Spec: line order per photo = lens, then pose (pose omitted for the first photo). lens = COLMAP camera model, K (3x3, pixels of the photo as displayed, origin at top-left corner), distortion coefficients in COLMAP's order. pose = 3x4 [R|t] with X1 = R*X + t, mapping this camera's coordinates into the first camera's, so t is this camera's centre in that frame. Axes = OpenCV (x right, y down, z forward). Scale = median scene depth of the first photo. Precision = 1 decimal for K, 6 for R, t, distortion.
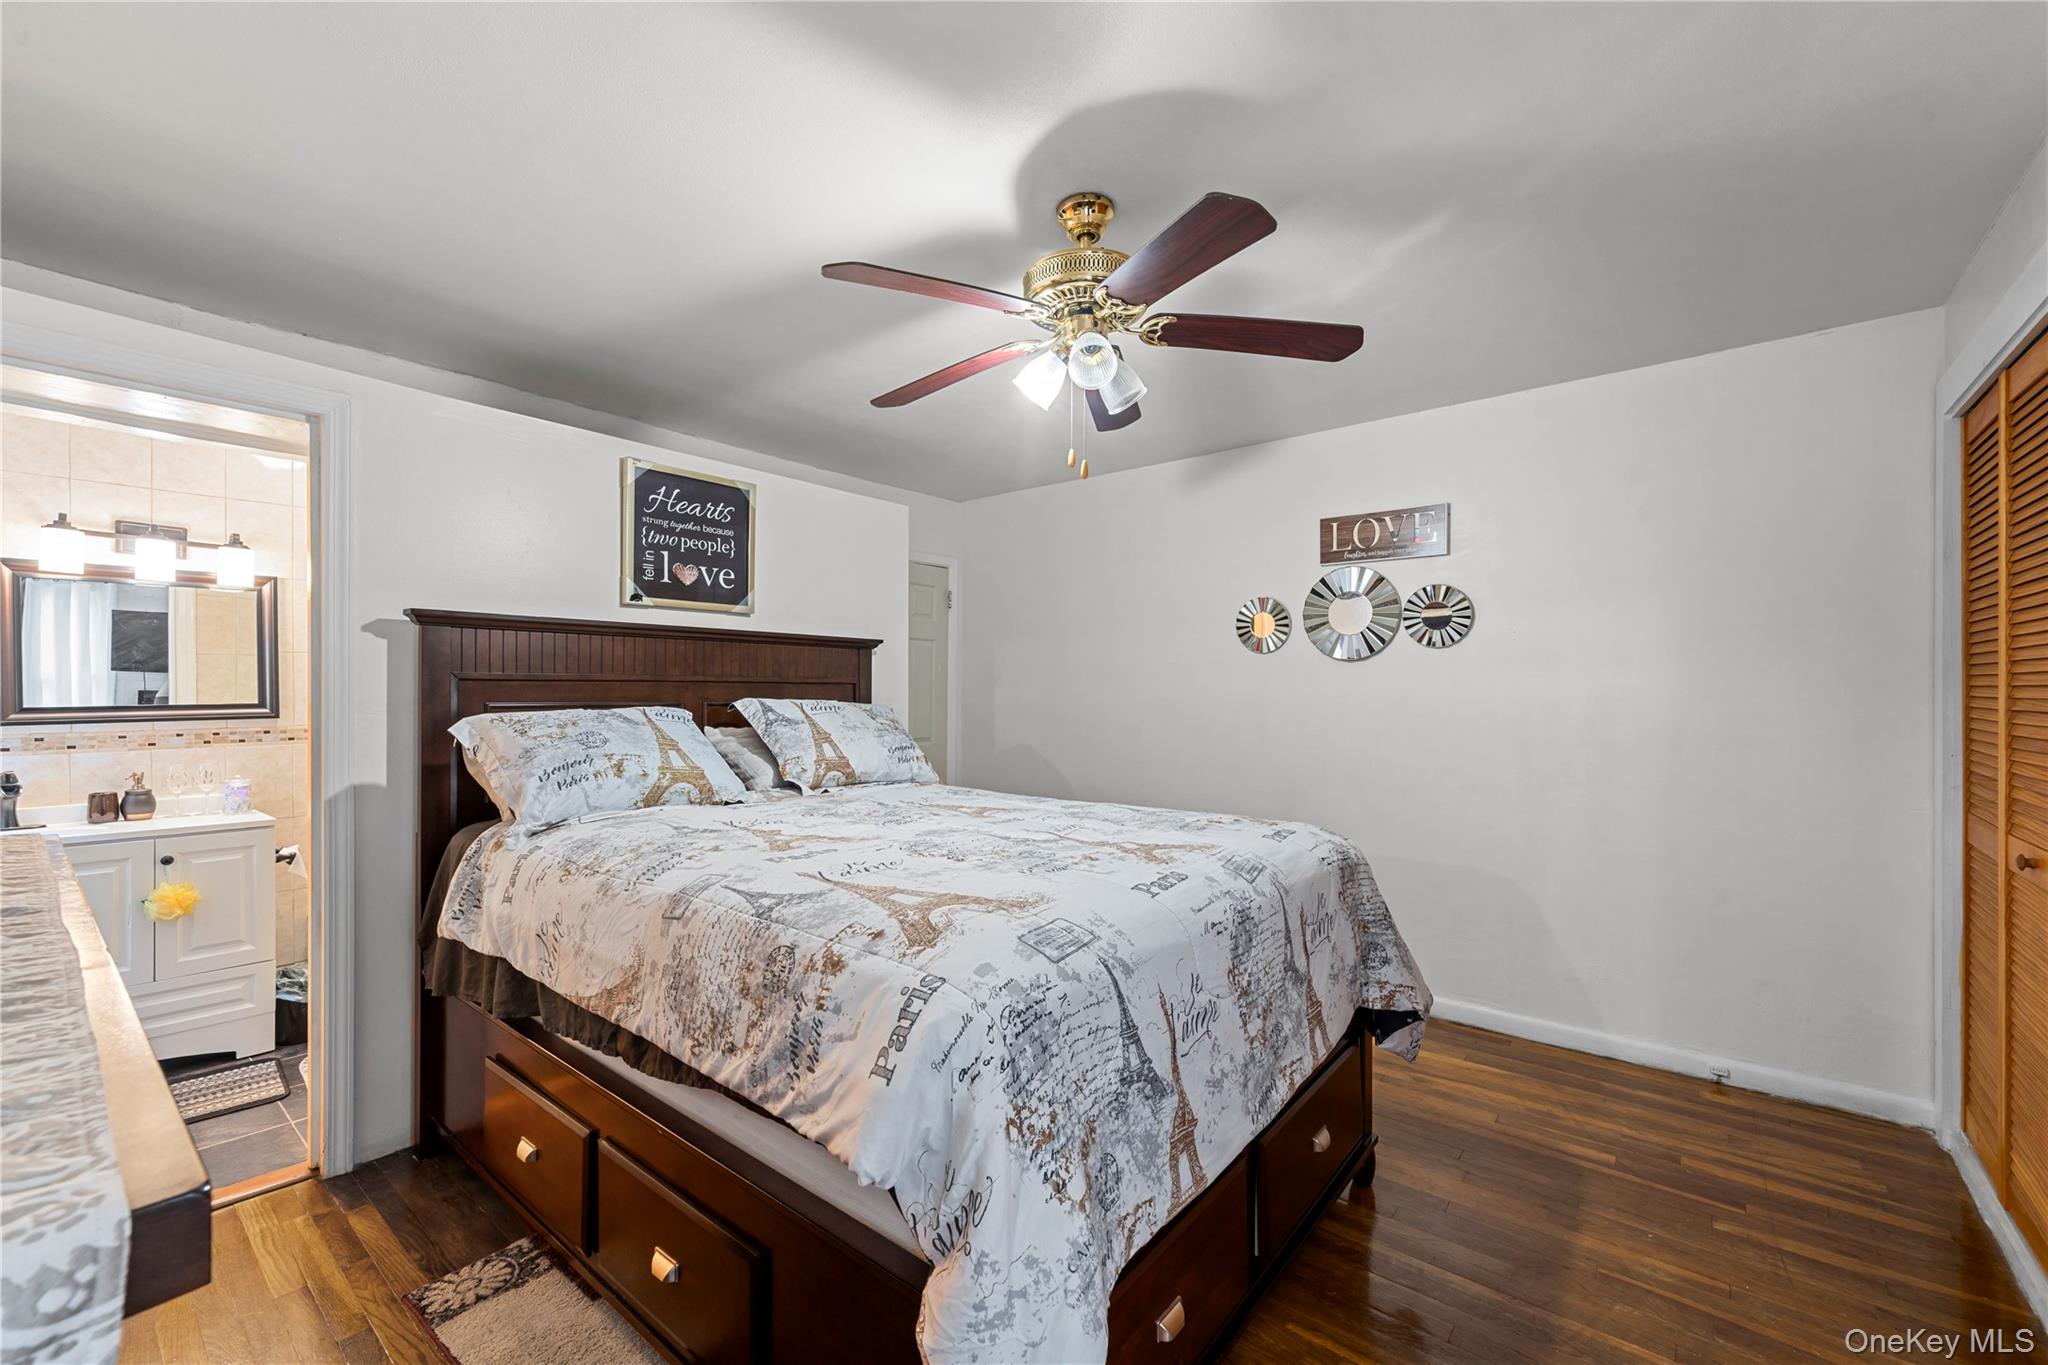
lens RADIAL K [[827.3, 0, 1022.8], [0, 827.3, 696.0], [0, 0, 1]] dist [0.001288, -0.000112]
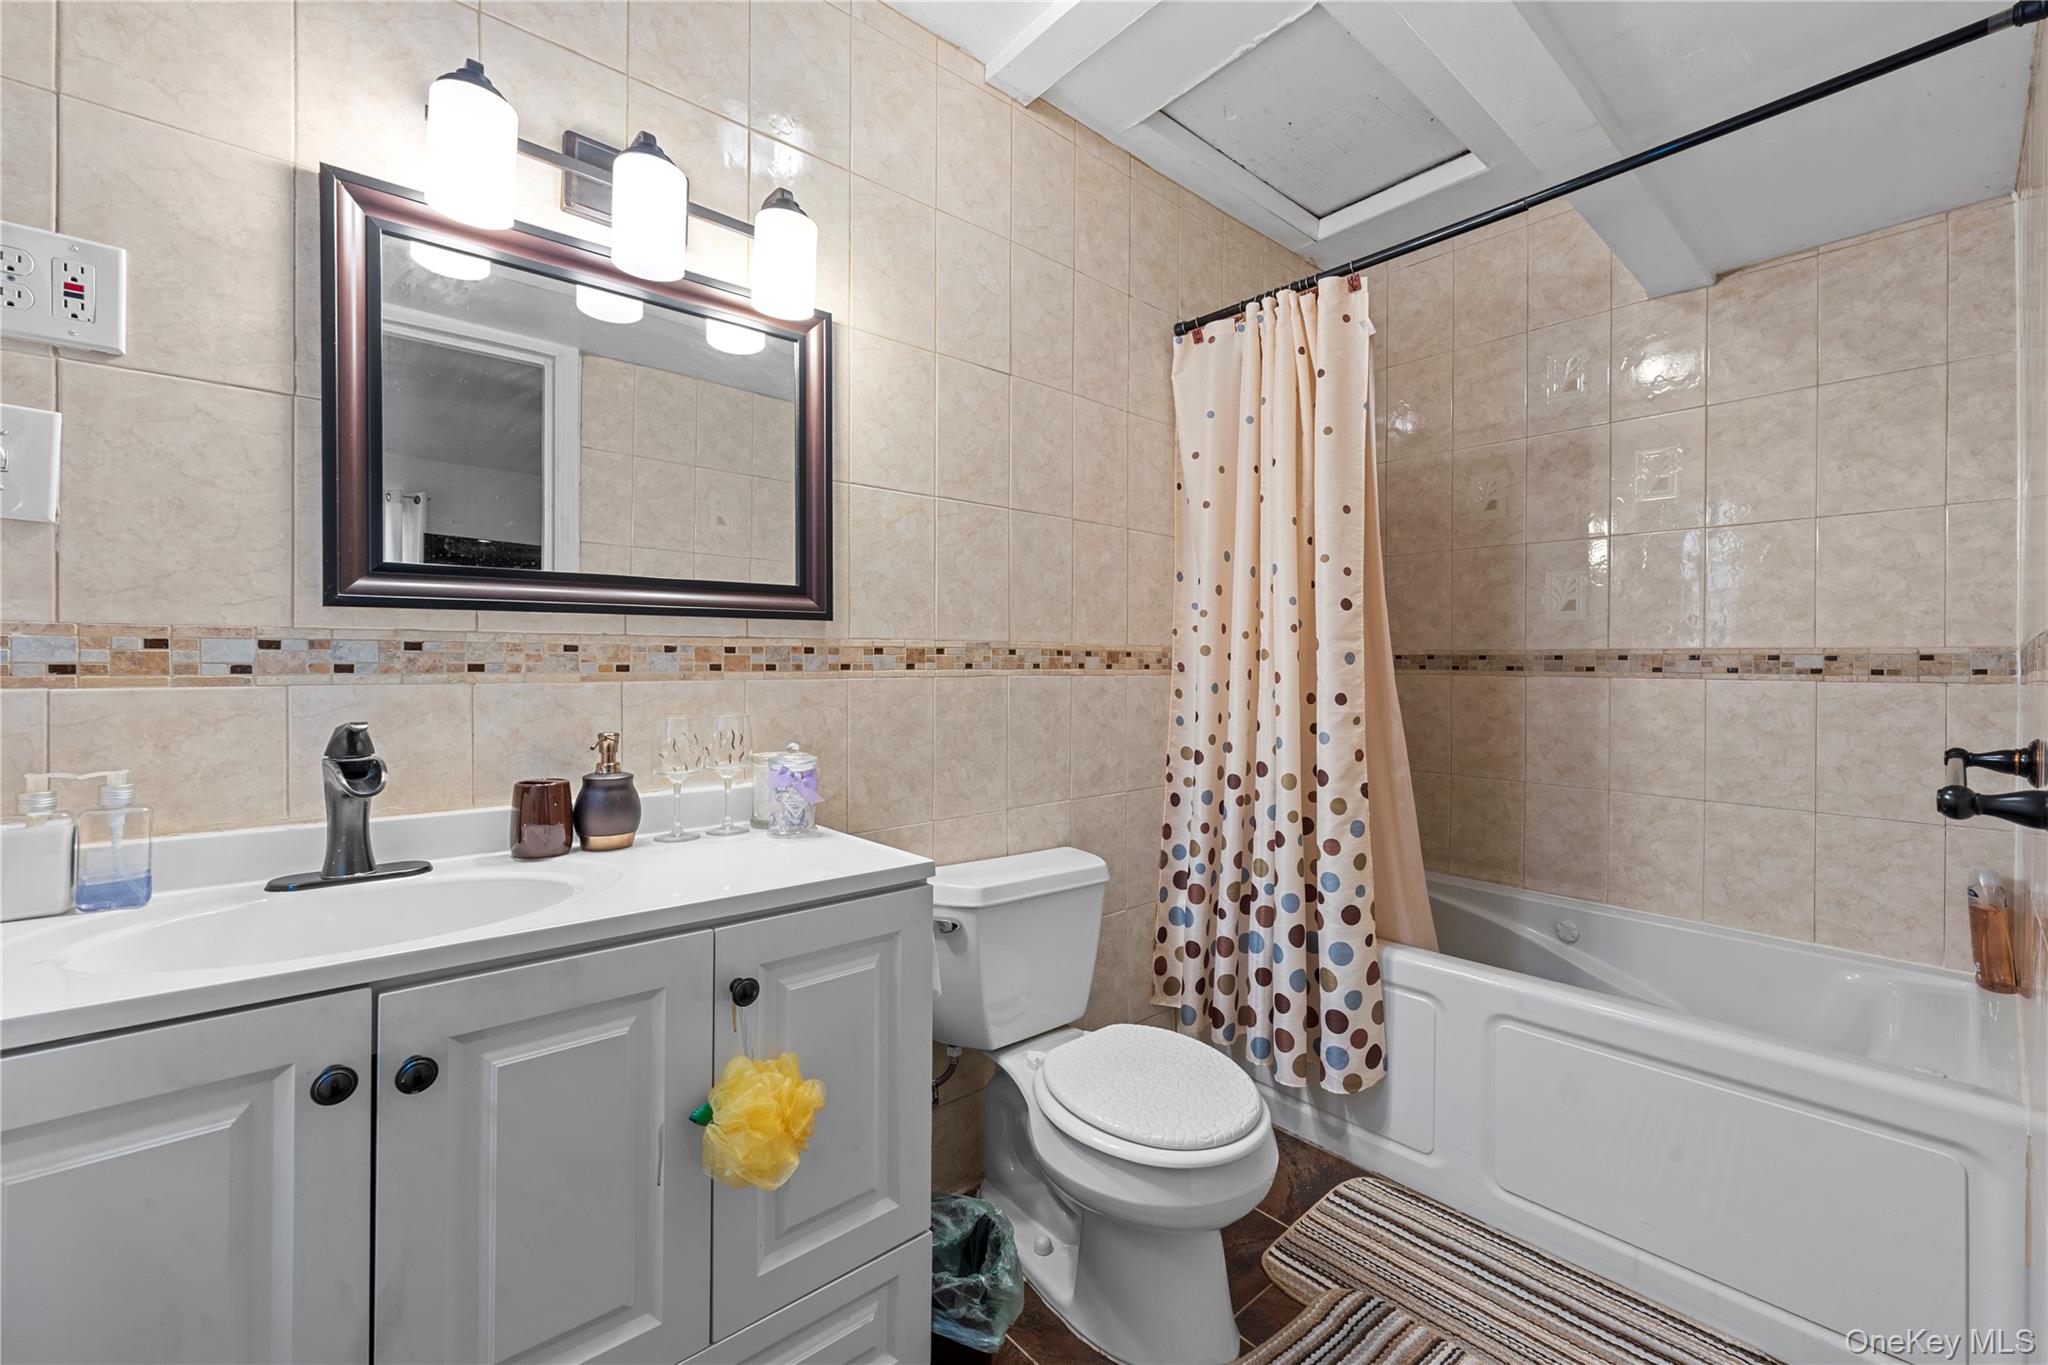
lens RADIAL K [[827.3, 0, 1025.1], [0, 827.3, 672.1], [0, 0, 1]] dist [0.001288, -0.000112]
pose [[0.984872, 0.005021, -0.173208, -0.796755], [-0.005232, 0.999986, -0.000758, 0.061680], [0.173202, 0.001653, 0.984885, 0.633087]]
